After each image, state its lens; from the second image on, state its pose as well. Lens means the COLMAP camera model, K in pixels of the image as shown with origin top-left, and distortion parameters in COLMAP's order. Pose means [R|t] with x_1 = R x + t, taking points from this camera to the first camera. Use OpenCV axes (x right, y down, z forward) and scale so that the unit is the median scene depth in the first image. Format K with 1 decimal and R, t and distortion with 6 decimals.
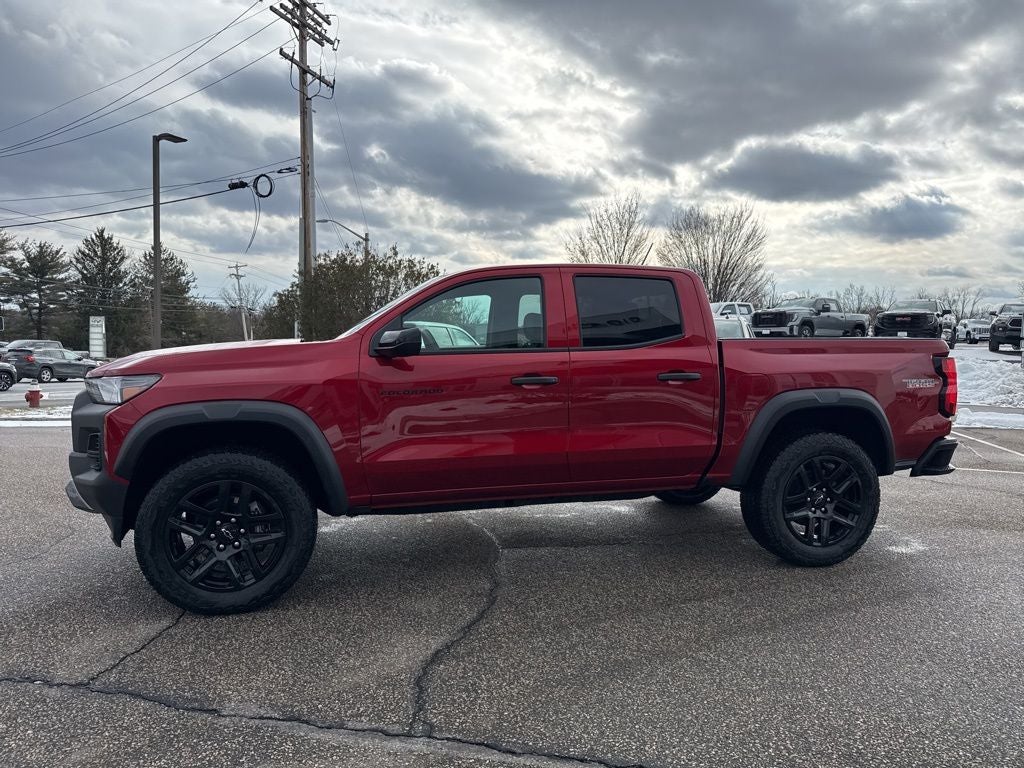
lens RADIAL K [[713.0, 0, 517.9], [0, 713.0, 377.1], [0, 0, 1]] dist [0.066318, -0.094181]
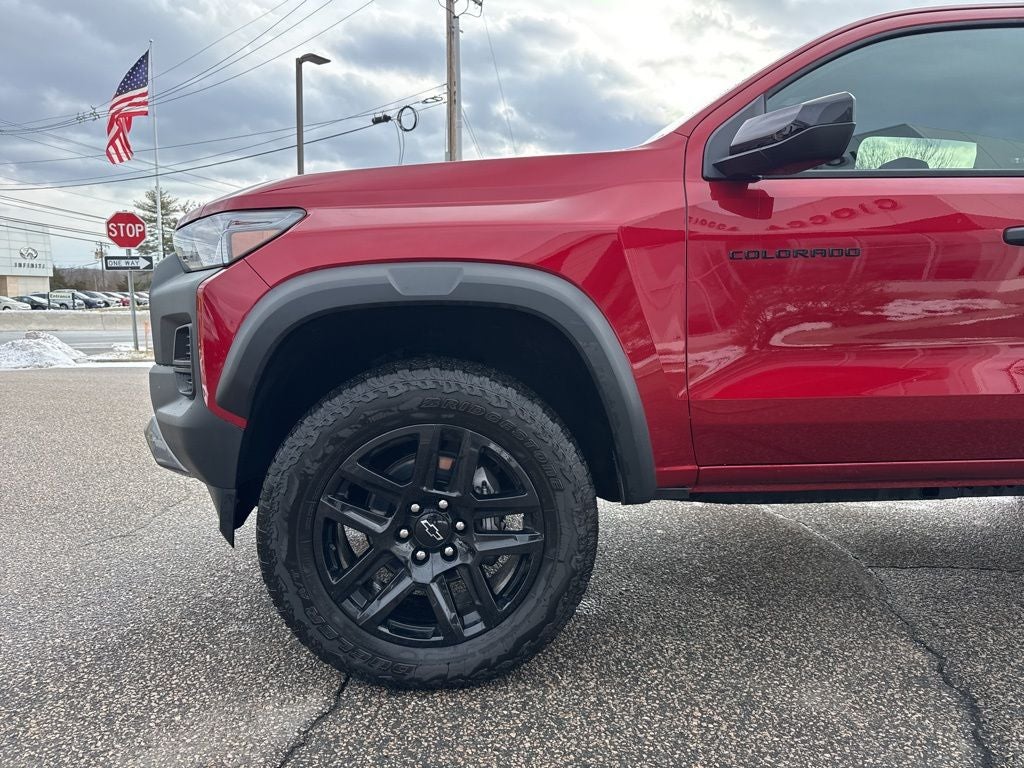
lens RADIAL K [[713.0, 0, 517.9], [0, 713.0, 377.1], [0, 0, 1]] dist [0.066318, -0.094181]
pose [[0.984922, 0.020334, -0.171797, -0.209019], [-0.010254, 0.998184, 0.059362, 0.064587], [0.172692, -0.056705, 0.983342, 0.421453]]
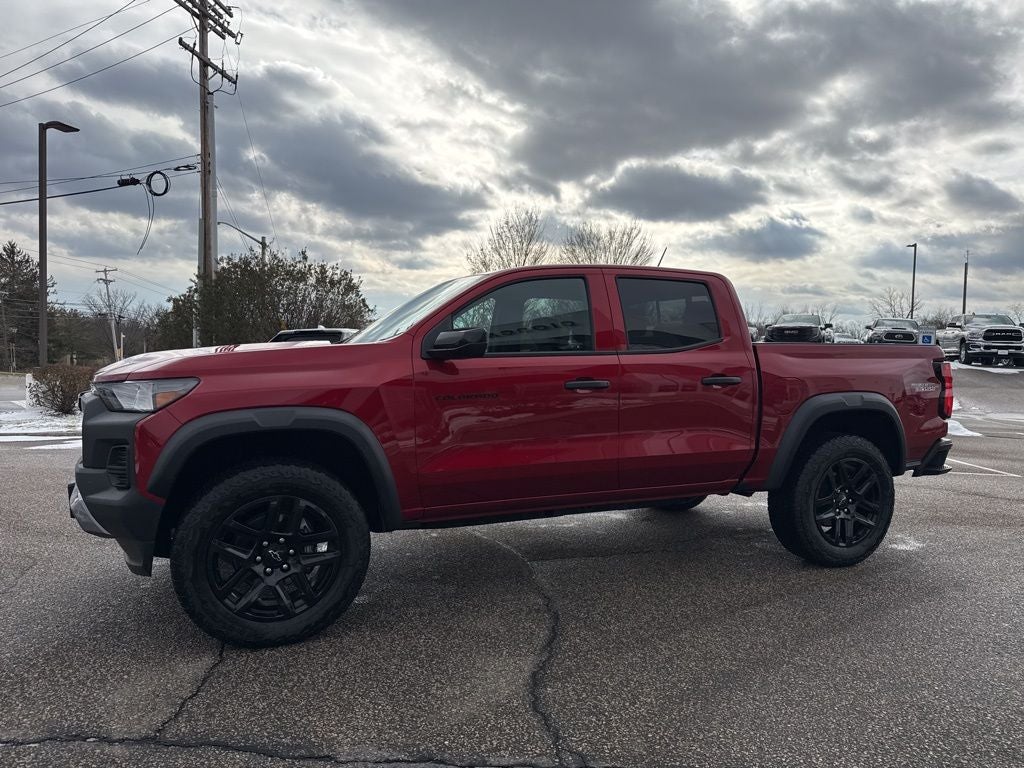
lens RADIAL K [[714.0, 0, 513.1], [0, 714.0, 380.0], [0, 0, 1]] dist [0.068506, -0.101644]
pose [[0.989039, -0.002189, 0.147642, -0.194736], [0.003968, 0.999923, -0.011757, 0.008773], [-0.147604, 0.012213, 0.988971, 0.054803]]
